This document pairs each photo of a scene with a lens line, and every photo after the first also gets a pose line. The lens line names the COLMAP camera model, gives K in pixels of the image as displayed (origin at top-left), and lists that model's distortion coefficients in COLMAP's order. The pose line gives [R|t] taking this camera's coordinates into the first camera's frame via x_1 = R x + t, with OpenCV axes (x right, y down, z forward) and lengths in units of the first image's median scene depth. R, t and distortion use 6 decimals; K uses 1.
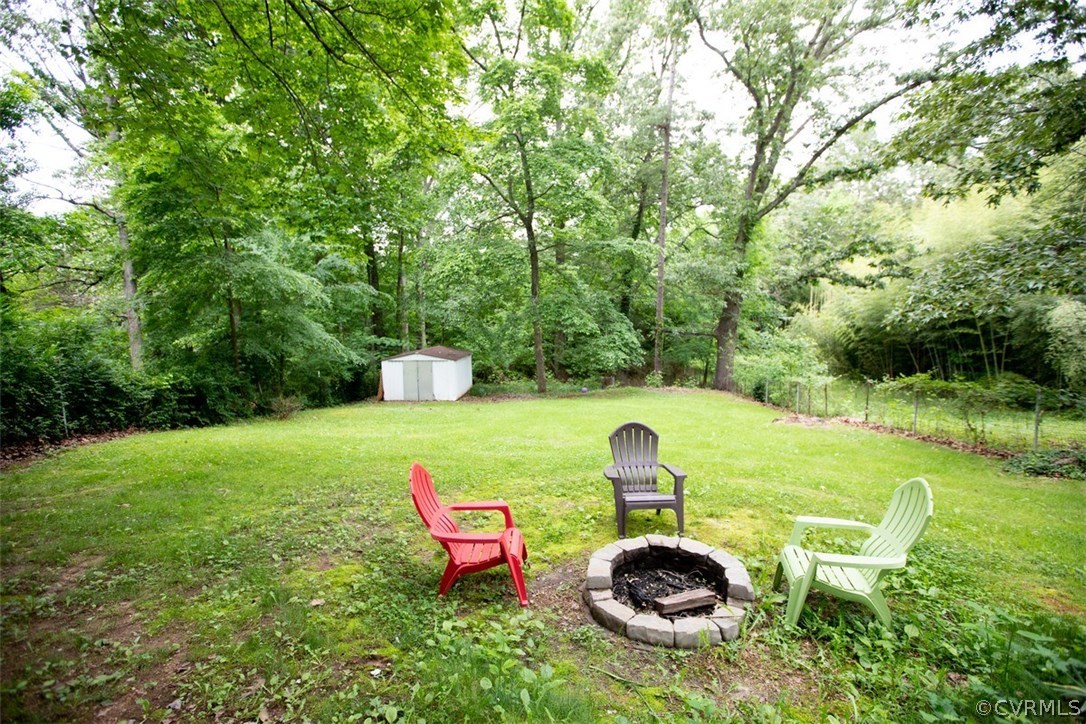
lens RADIAL K [[493.4, 0, 546.3], [0, 493.4, 362.0], [0, 0, 1]] dist [-0.044238, 0.013991]
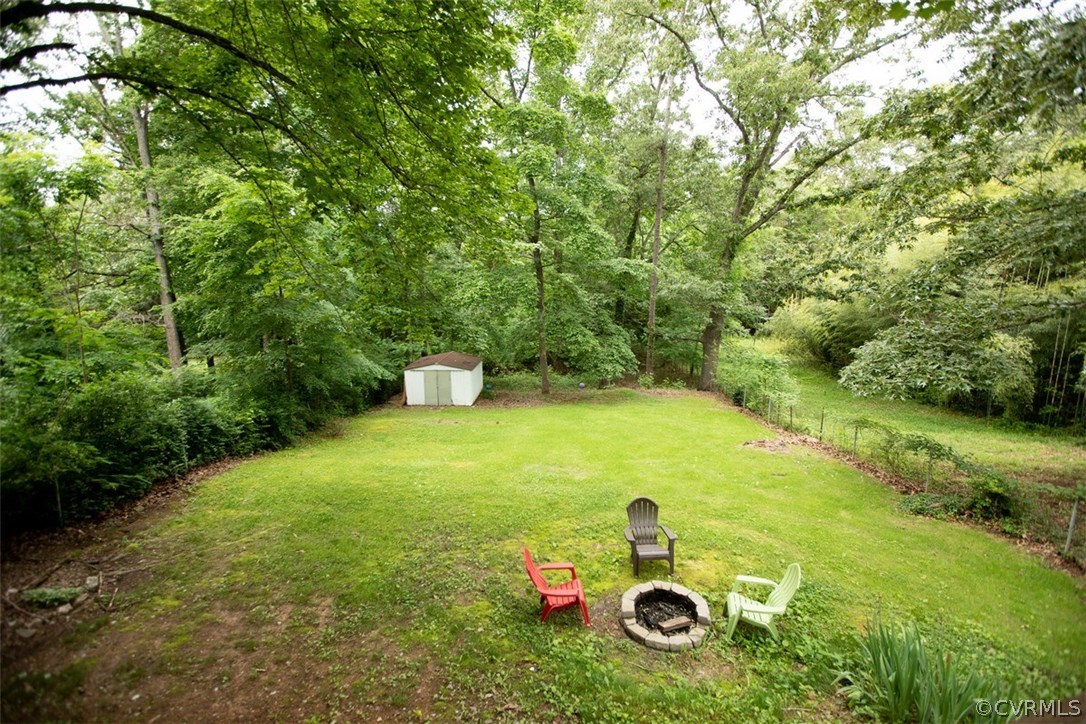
lens RADIAL K [[499.3, 0, 546.8], [0, 499.3, 359.5], [0, 0, 1]] dist [-0.048452, 0.021338]
pose [[0.999586, 0.003286, 0.028581, -0.065317], [-0.005380, 0.997279, 0.073520, -0.163372], [-0.028262, -0.073643, 0.996884, -0.197397]]
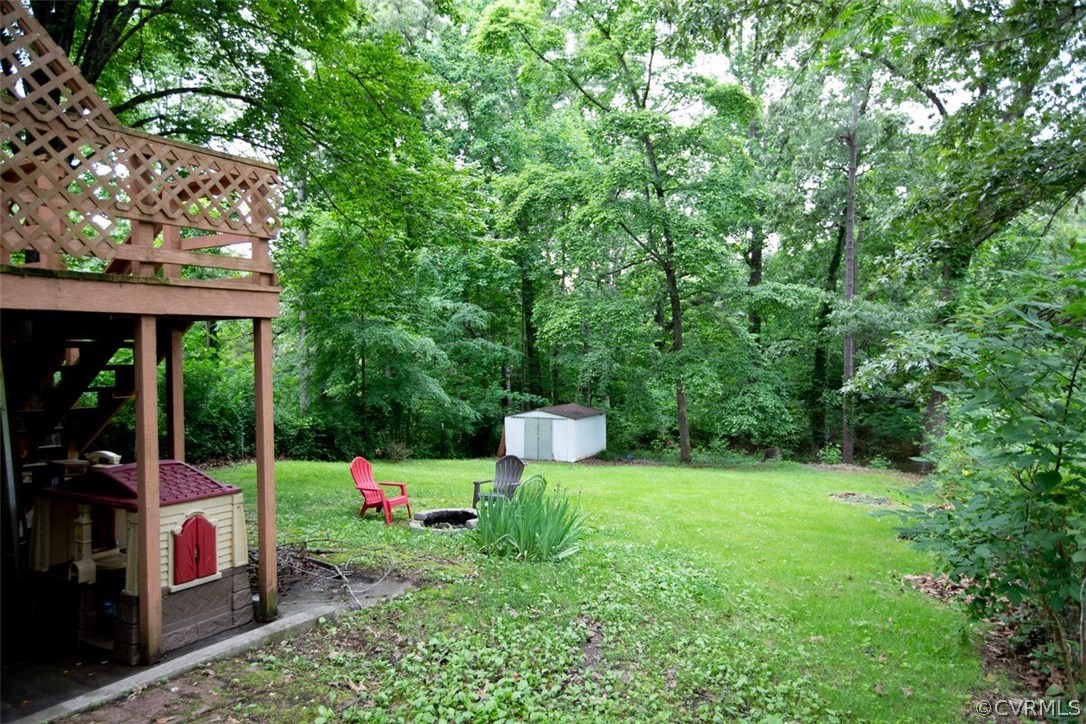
lens RADIAL K [[726.2, 0, 543.0], [0, 726.2, 362.0], [0, 0, 1]] dist [-0.005200, -0.000836]
pose [[0.913400, 0.010188, -0.406937, 0.472353], [-0.046504, 0.995753, -0.079451, 0.002320], [0.404399, 0.091495, 0.909995, -0.430630]]
